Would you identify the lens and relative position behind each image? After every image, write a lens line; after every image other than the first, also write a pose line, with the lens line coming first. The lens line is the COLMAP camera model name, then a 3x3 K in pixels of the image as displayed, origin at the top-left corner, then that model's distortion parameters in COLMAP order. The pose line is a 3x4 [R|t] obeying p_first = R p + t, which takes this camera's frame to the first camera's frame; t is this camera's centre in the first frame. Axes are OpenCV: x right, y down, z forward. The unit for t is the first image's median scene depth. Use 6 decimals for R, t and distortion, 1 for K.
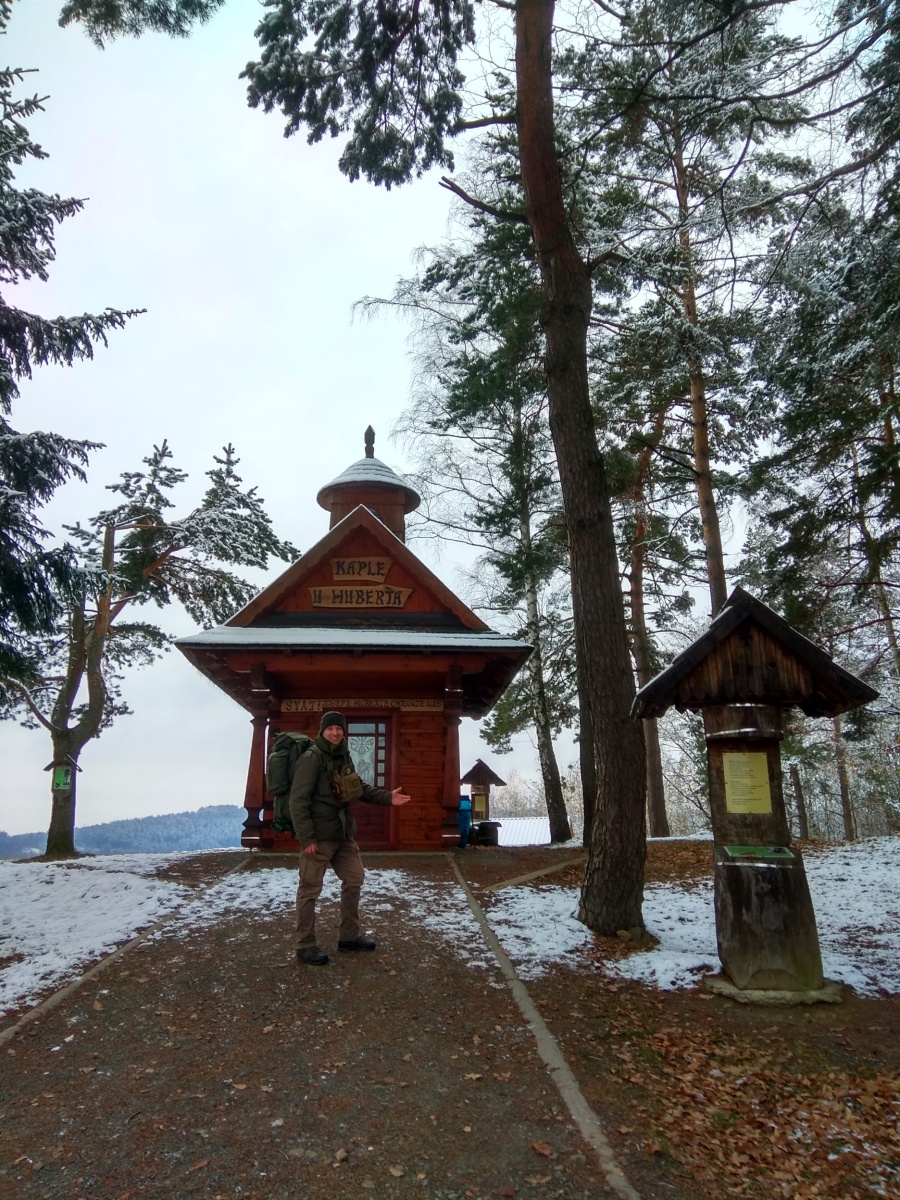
lens RADIAL K [[902.8, 0, 450.0], [0, 902.8, 600.0], [0, 0, 1]] dist [0.095225, -0.138135]
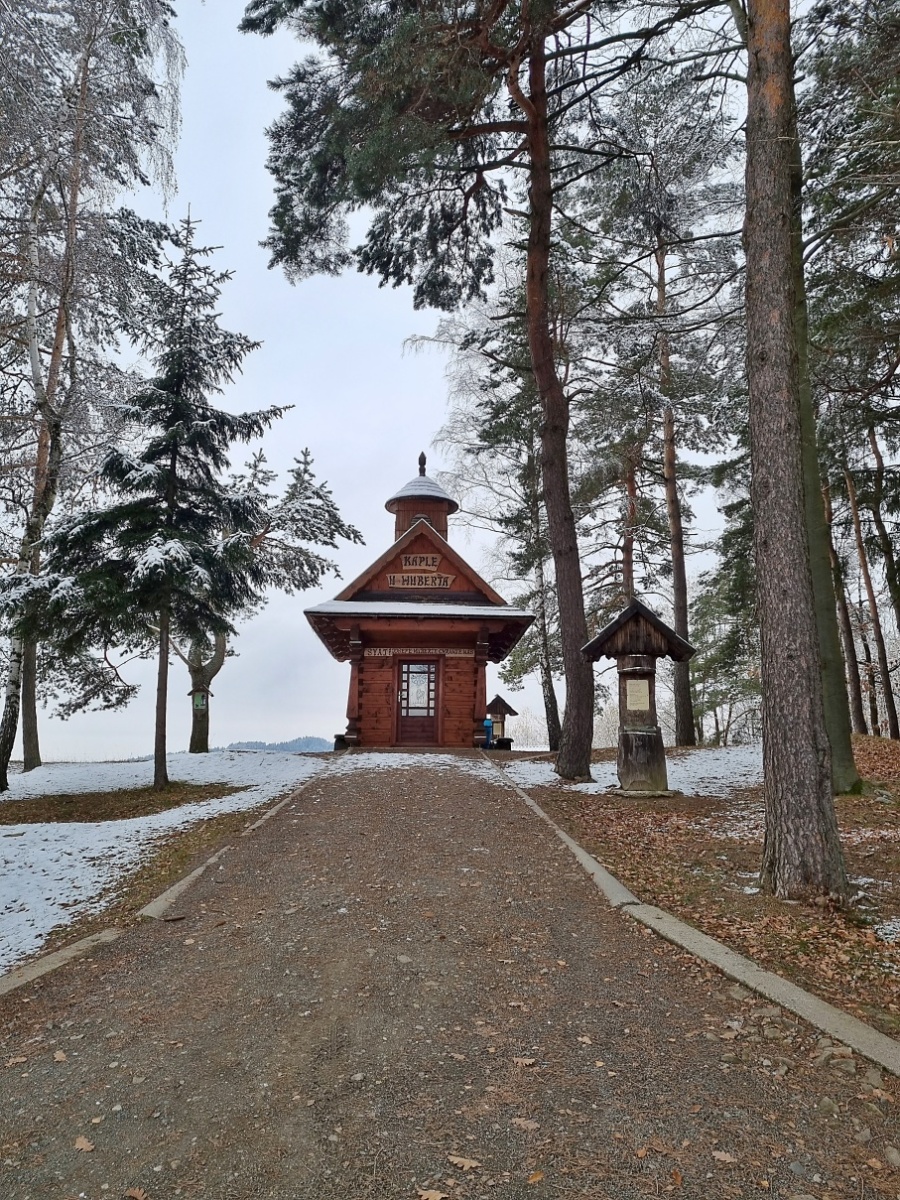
lens RADIAL K [[1413.4, 0, 450.0], [0, 1413.4, 600.0], [0, 0, 1]] dist [0.017605, 0.009470]
pose [[0.999940, 0.009365, 0.005697, -0.057585], [-0.009809, 0.996449, 0.083625, -0.150453], [-0.004894, -0.083676, 0.996481, -1.195317]]
